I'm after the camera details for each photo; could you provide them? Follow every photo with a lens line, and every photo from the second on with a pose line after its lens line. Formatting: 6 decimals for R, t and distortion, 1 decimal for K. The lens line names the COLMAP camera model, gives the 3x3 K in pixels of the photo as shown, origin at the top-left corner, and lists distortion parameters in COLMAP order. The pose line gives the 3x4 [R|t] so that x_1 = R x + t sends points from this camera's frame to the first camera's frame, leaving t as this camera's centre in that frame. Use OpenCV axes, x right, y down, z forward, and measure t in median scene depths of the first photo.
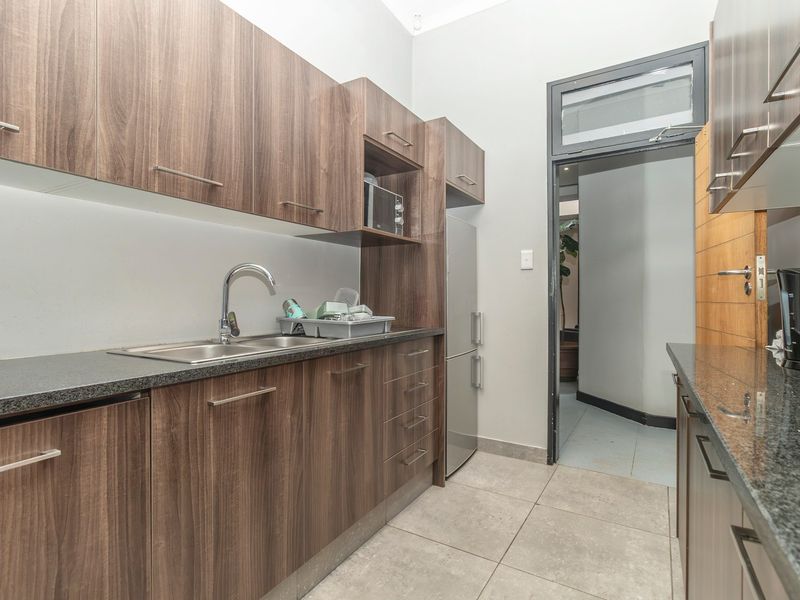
lens RADIAL K [[416.7, 0, 392.0], [0, 416.7, 301.3], [0, 0, 1]] dist [-0.000313, 0.001442]
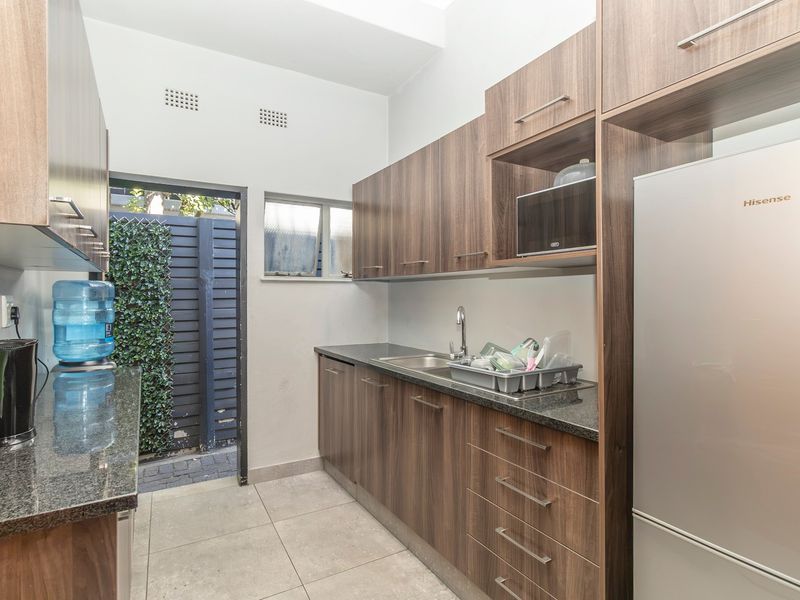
lens RADIAL K [[431.8, 0, 400.0], [0, 431.8, 300.0], [0, 0, 1]] dist [0.001354, 0.000034]
pose [[-0.474114, 0.009038, -0.880417, 0.946049], [-0.004232, 0.999912, 0.012543, -0.127349], [0.880454, 0.009672, -0.474034, 1.467855]]
